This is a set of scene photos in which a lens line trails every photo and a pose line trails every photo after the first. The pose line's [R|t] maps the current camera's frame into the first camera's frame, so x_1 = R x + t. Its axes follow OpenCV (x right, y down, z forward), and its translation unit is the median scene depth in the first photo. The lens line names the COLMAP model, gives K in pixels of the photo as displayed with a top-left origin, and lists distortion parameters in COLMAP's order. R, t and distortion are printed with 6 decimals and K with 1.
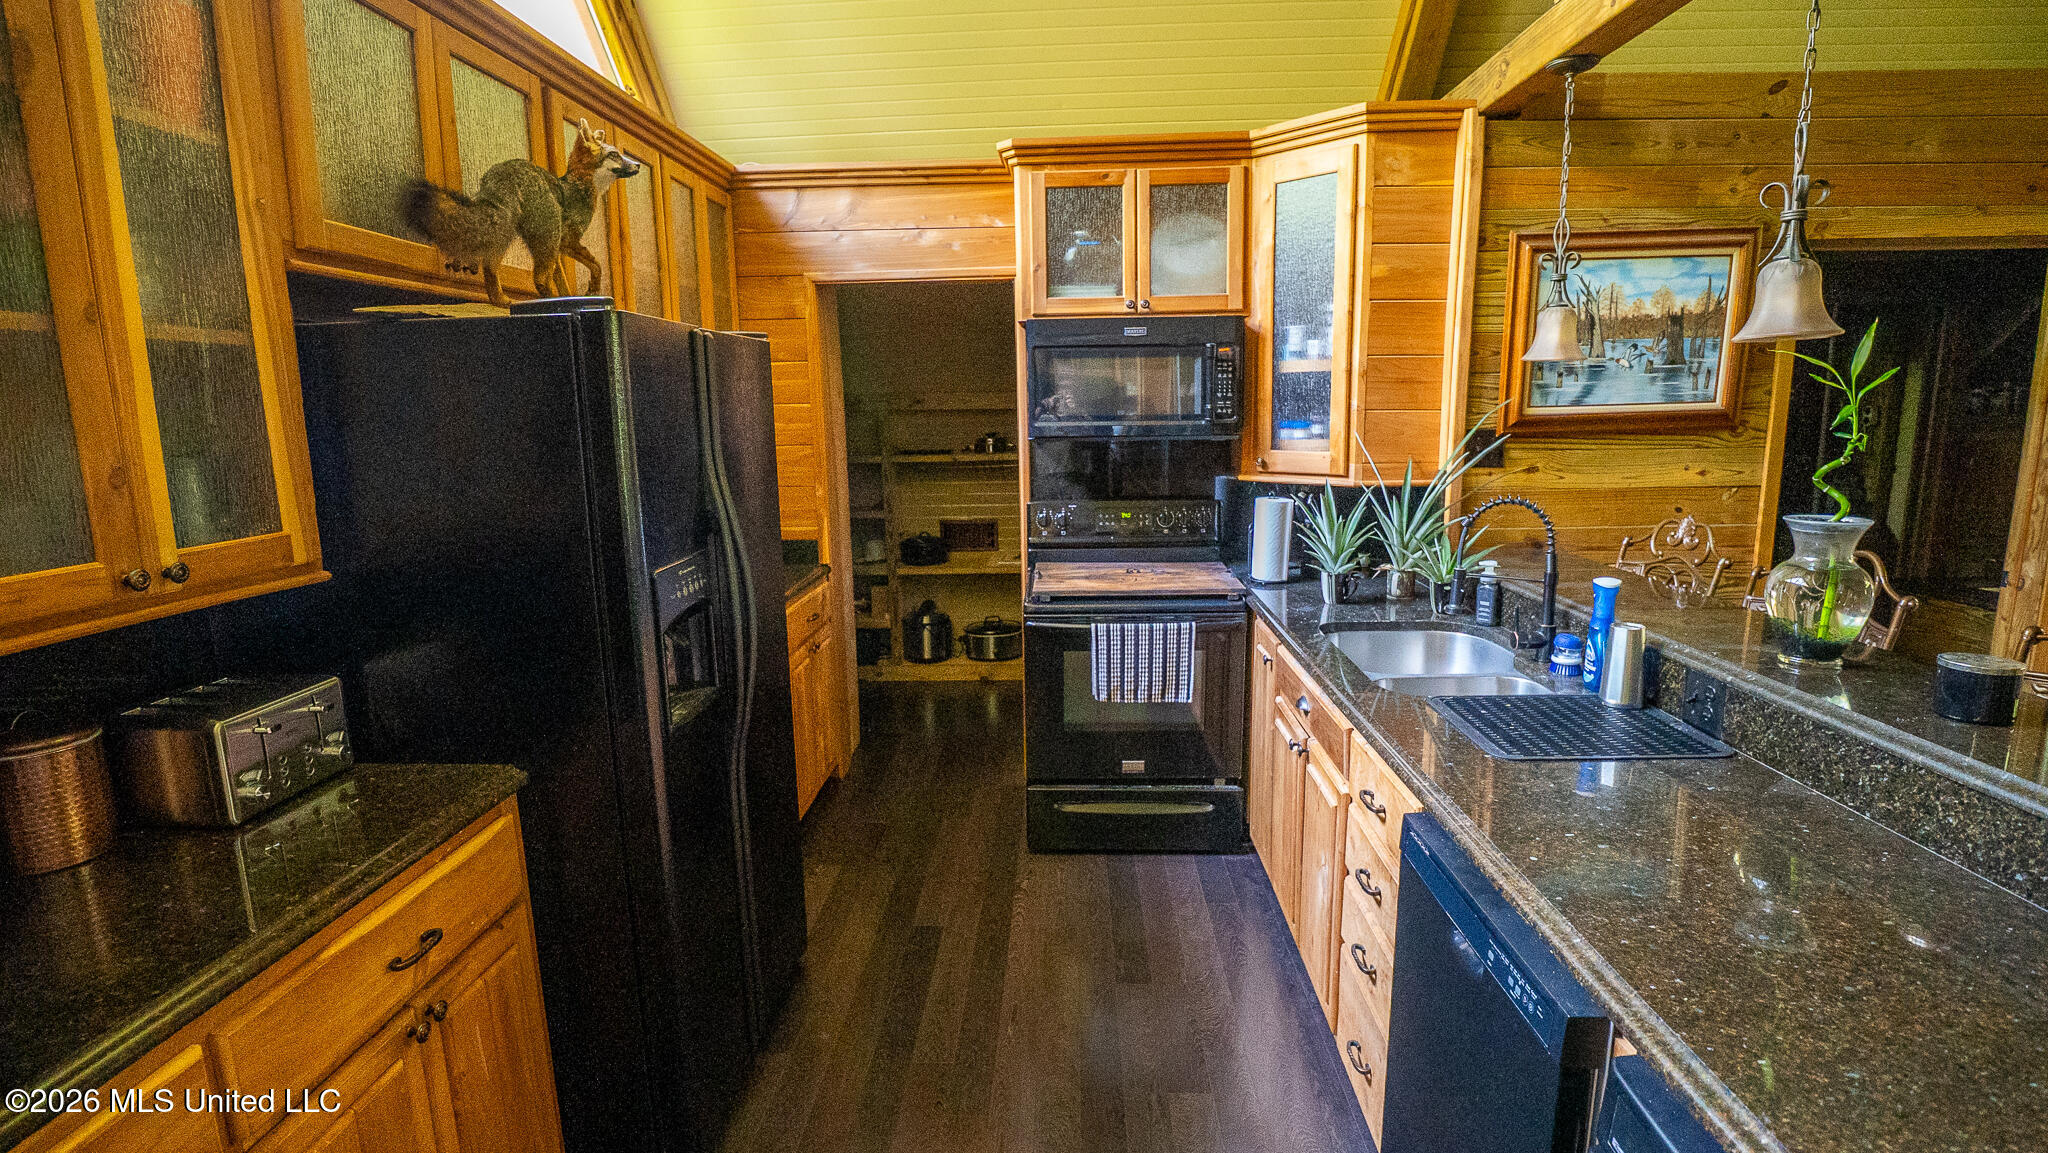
lens RADIAL K [[991.9, 0, 1017.8], [0, 991.9, 585.2], [0, 0, 1]] dist [-0.040372, 0.007629]
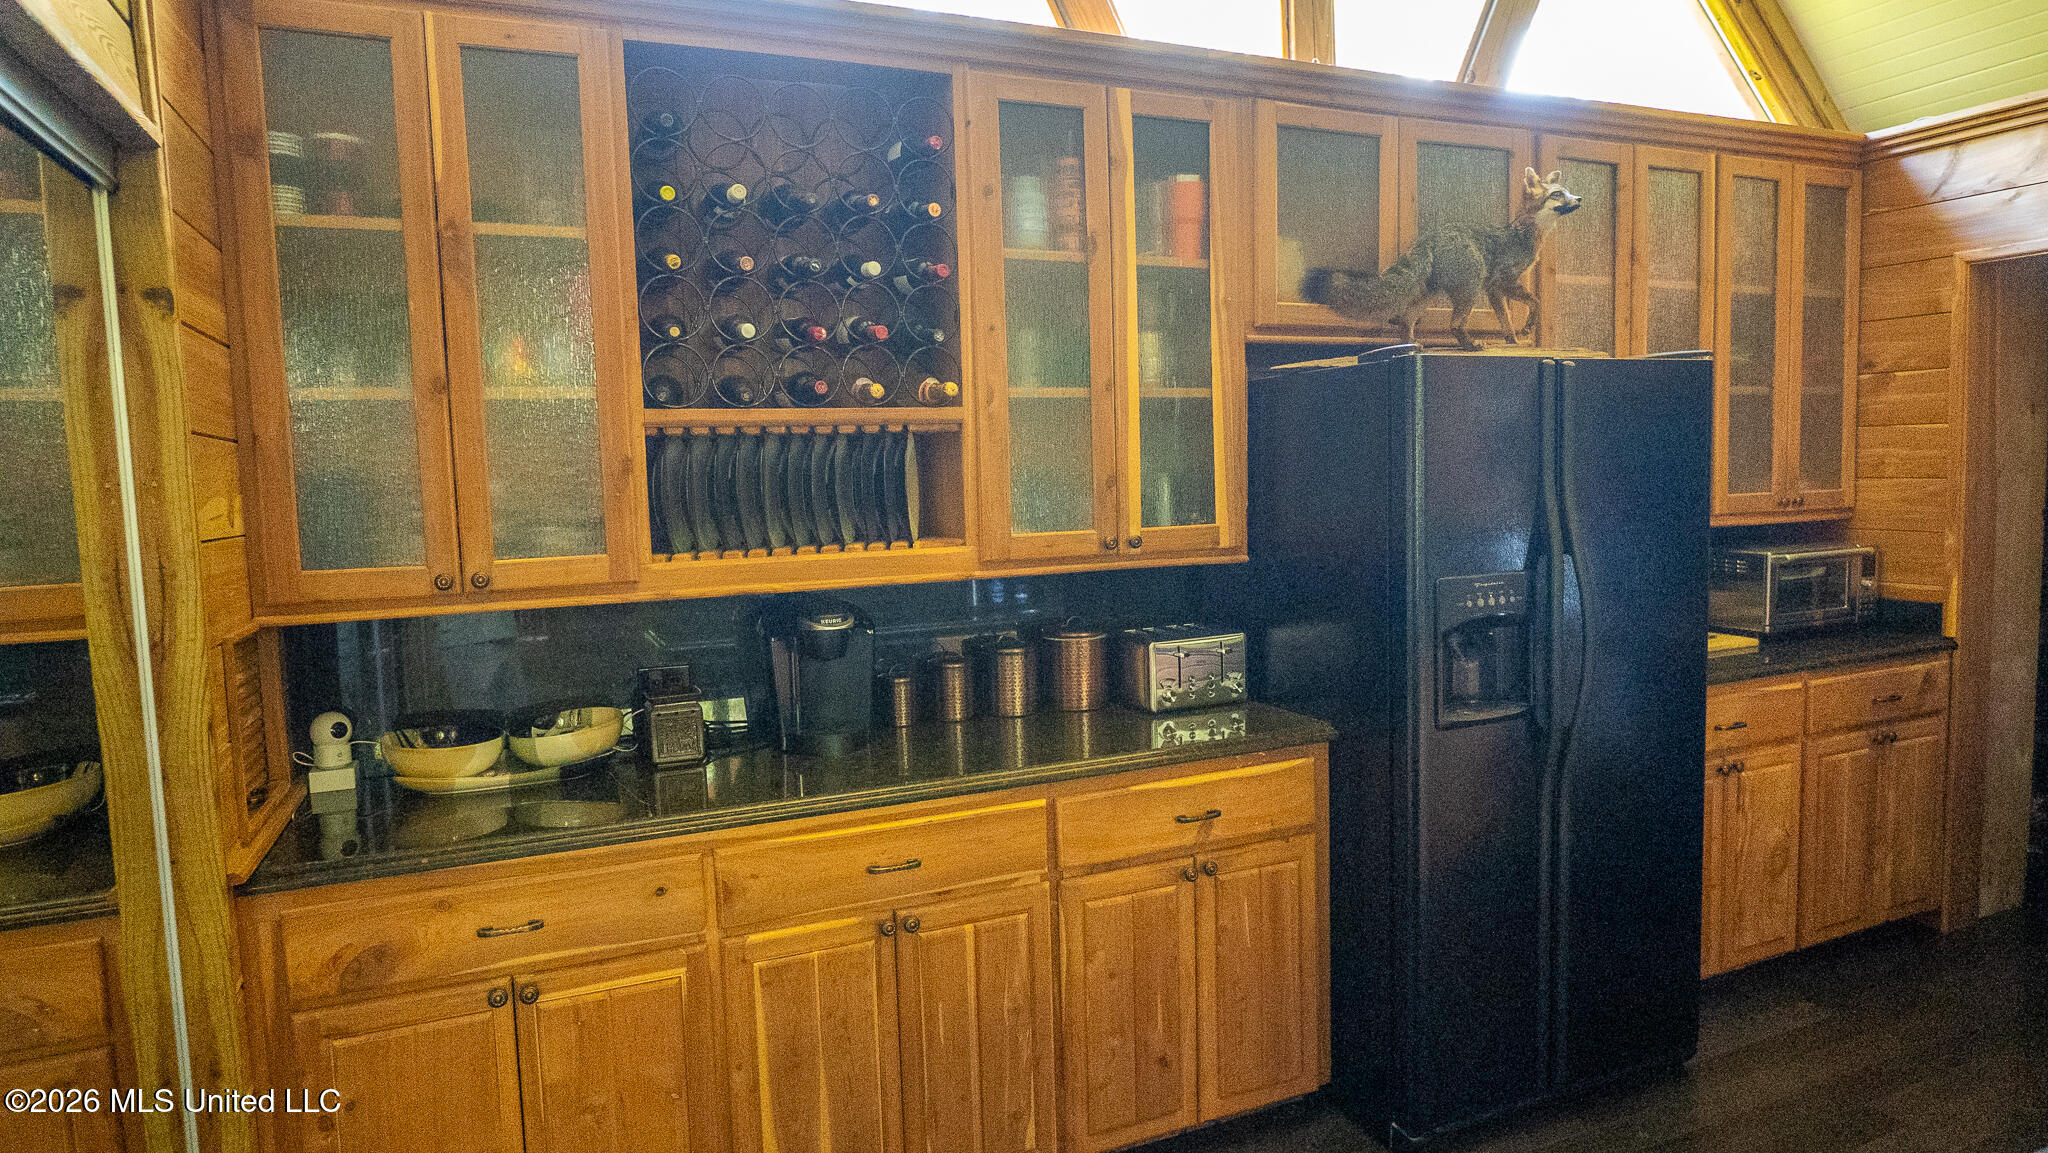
lens RADIAL K [[1223.0, 0, 1028.0], [0, 1223.0, 572.8], [0, 0, 1]] dist [-0.019406, 0.002626]
pose [[0.449579, 0.082645, -0.889409, 0.724979], [-0.138810, 0.990078, 0.021833, 0.015680], [0.882389, 0.113643, 0.456590, -0.065550]]
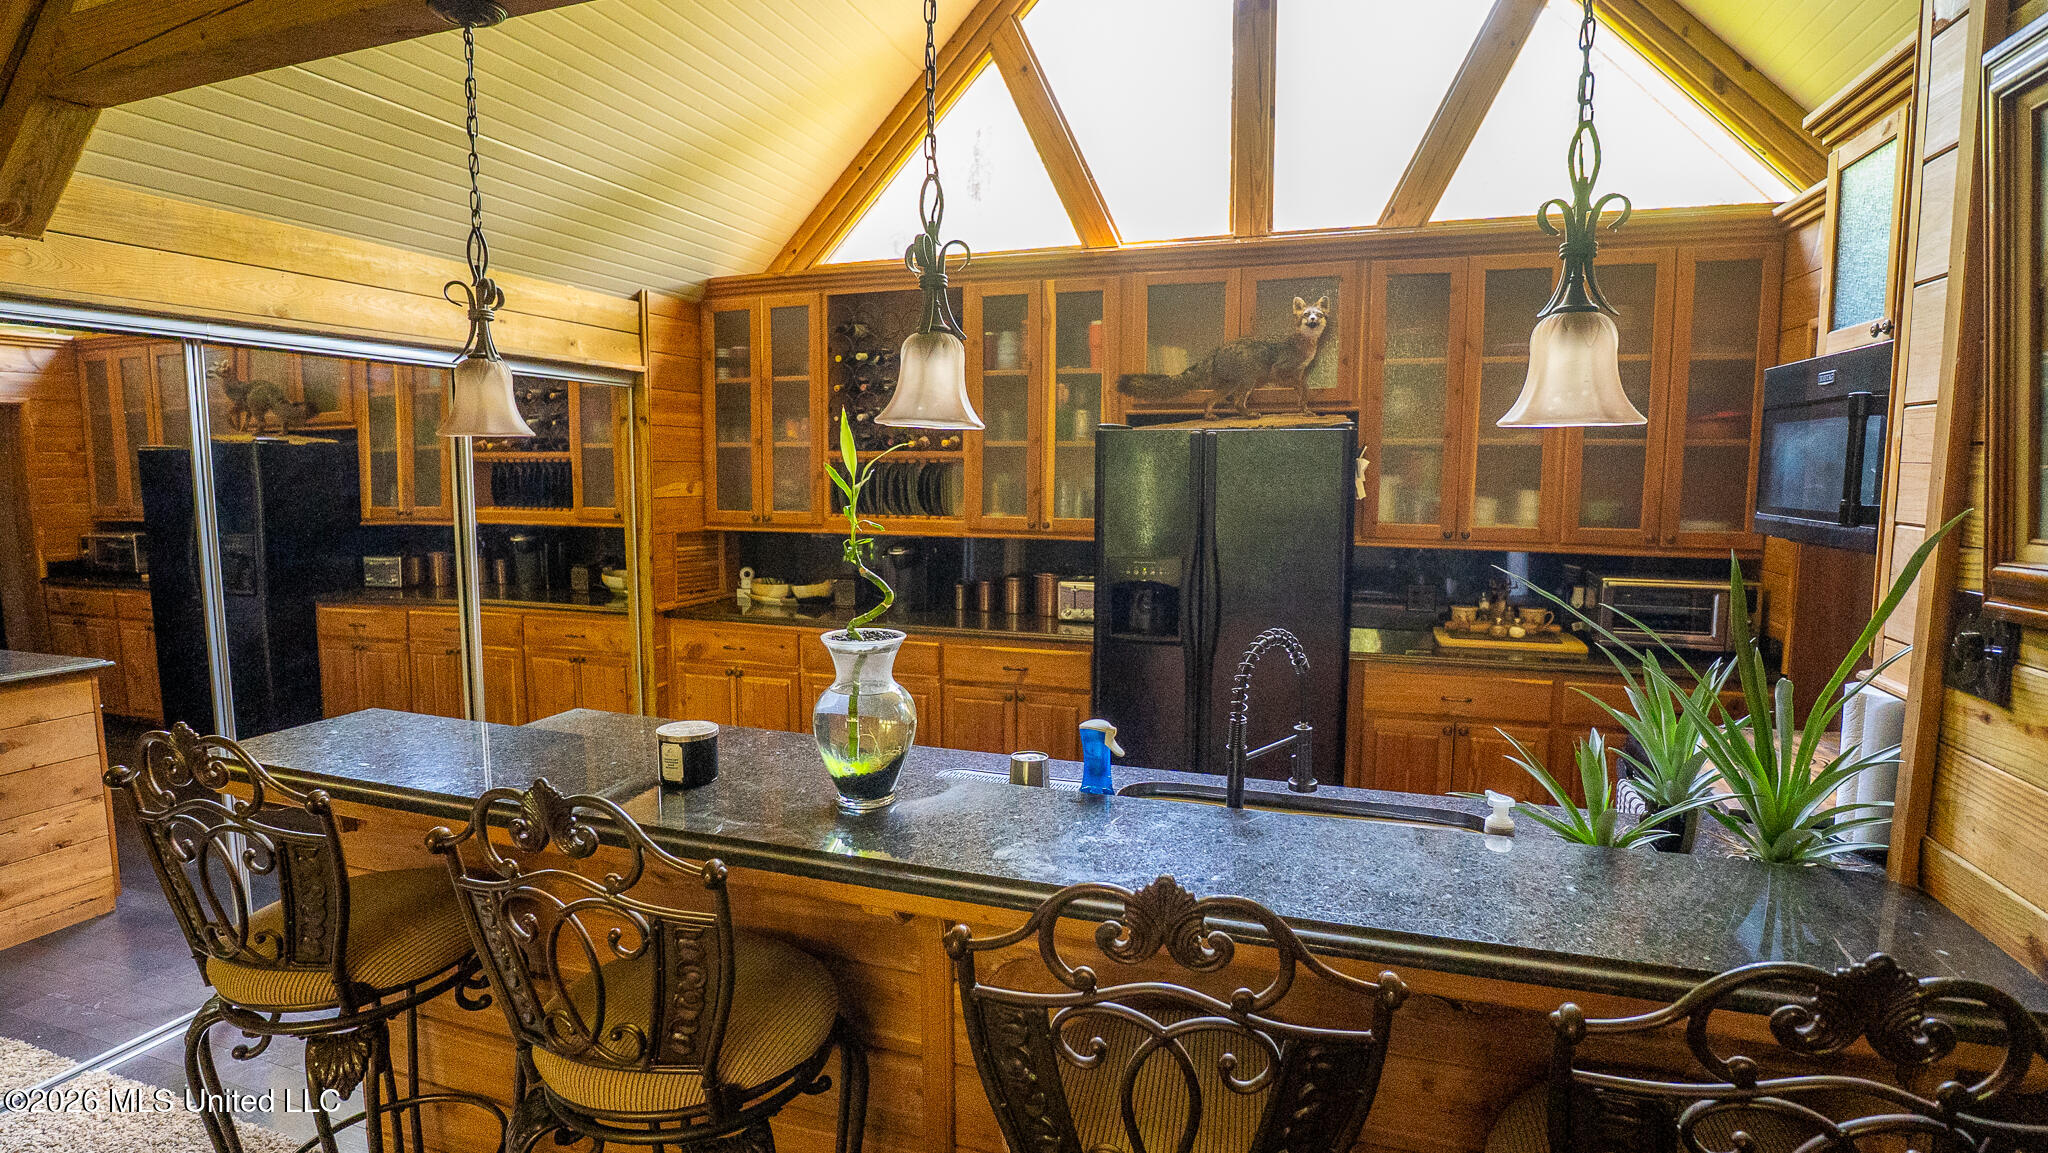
lens RADIAL K [[991.9, 0, 1024.5], [0, 991.9, 572.5], [0, 0, 1]] dist [-0.040372, 0.007629]
pose [[-0.277067, 0.116766, -0.953729, 1.742504], [-0.170809, 0.970793, 0.168477, -0.314695], [0.945547, 0.209585, -0.249030, 1.456298]]
